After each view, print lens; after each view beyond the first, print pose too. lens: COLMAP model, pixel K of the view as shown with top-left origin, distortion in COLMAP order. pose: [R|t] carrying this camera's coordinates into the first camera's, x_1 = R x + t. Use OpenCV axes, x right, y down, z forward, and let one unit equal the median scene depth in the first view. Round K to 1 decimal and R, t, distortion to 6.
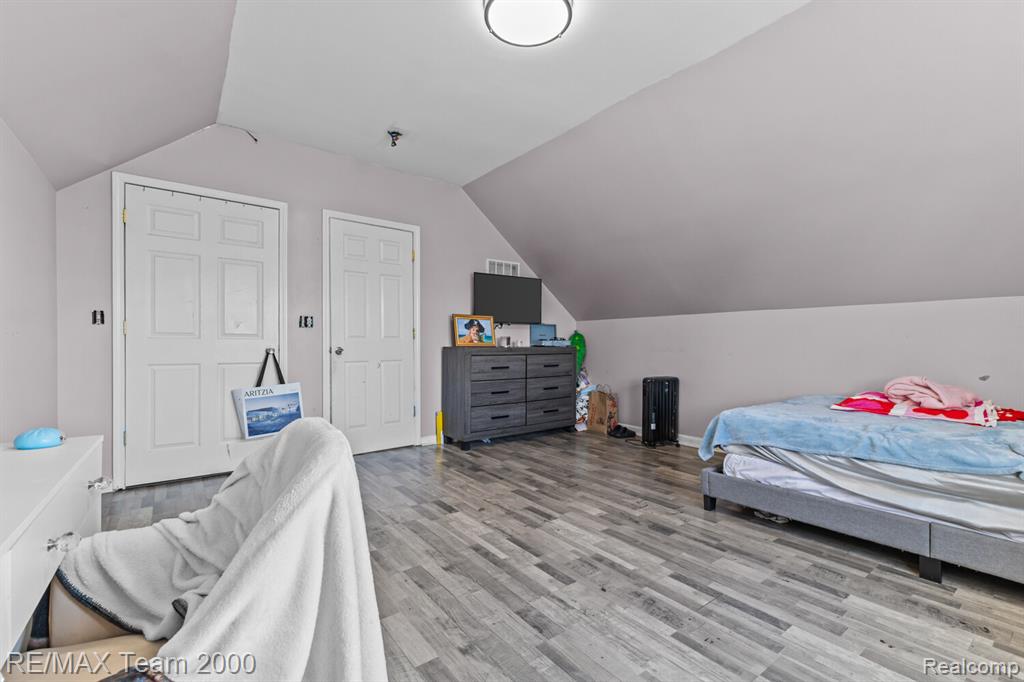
lens RADIAL K [[440.2, 0, 509.1], [0, 440.2, 342.2], [0, 0, 1]] dist [0.011205, -0.002264]
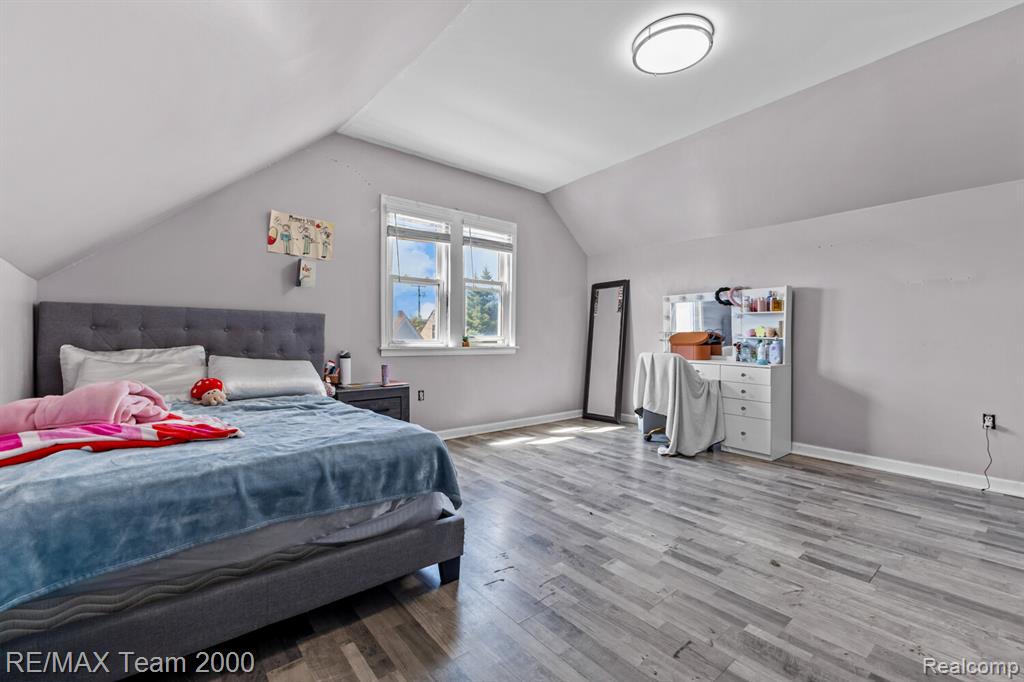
lens RADIAL K [[440.2, 0, 495.9], [0, 440.2, 333.3], [0, 0, 1]] dist [0.011205, -0.002264]
pose [[-0.999873, -0.005501, -0.014988, 0.446132], [-0.005407, 0.999965, -0.006368, 0.009880], [0.015022, -0.006286, -0.999867, 1.881677]]
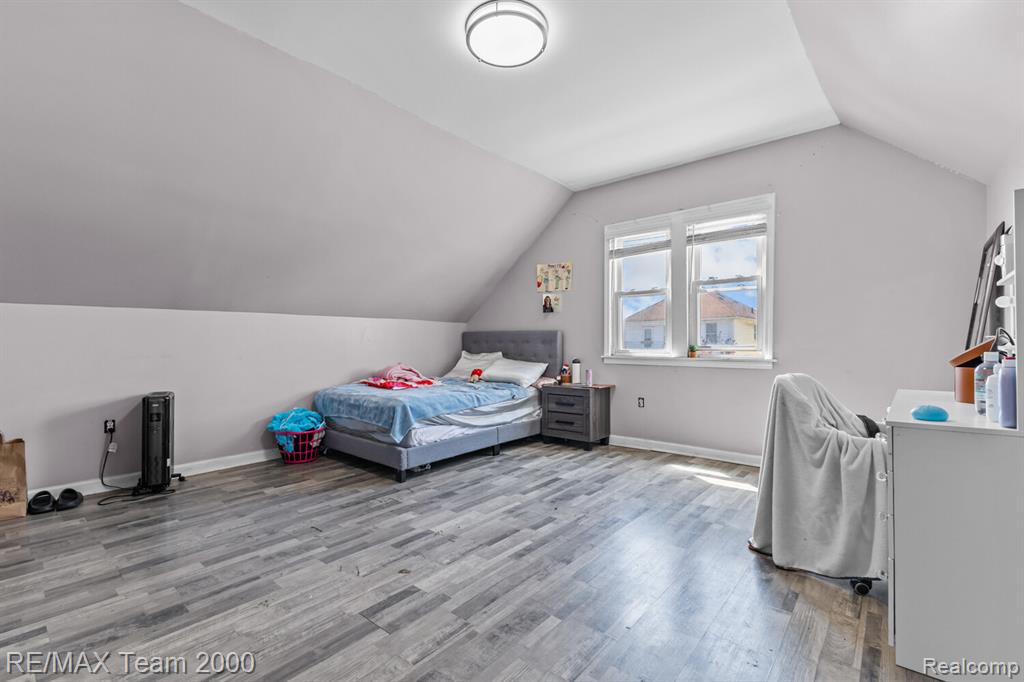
lens RADIAL K [[440.2, 0, 520.7], [0, 440.2, 343.9], [0, 0, 1]] dist [0.011205, -0.002264]
pose [[-0.216668, 0.000625, 0.976245, -0.897865], [0.002972, 0.999996, 0.000019, 0.001524], [-0.976241, 0.002906, -0.216669, 1.059044]]
